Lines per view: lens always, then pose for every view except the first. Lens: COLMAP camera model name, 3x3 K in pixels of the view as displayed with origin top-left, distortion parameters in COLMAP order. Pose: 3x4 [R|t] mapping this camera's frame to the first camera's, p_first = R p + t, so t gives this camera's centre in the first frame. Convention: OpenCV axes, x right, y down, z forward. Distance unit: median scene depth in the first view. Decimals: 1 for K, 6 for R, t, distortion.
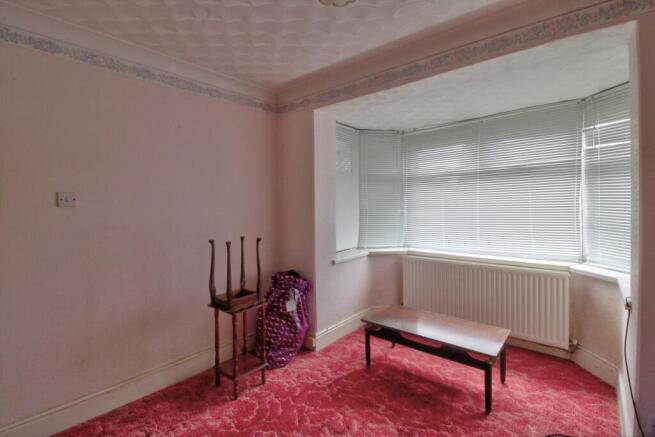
lens RADIAL K [[300.1, 0, 332.8], [0, 300.1, 209.6], [0, 0, 1]] dist [-0.015341, -0.001031]
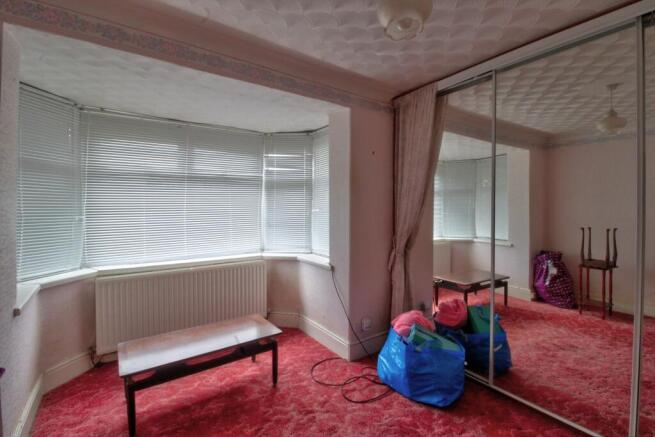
lens RADIAL K [[300.1, 0, 332.8], [0, 300.1, 209.6], [0, 0, 1]] dist [-0.015341, -0.001031]
pose [[0.237369, 0.004749, 0.971408, -0.439675], [0.011807, 0.999900, -0.007774, -0.001334], [-0.971348, 0.013315, 0.237289, 0.361539]]
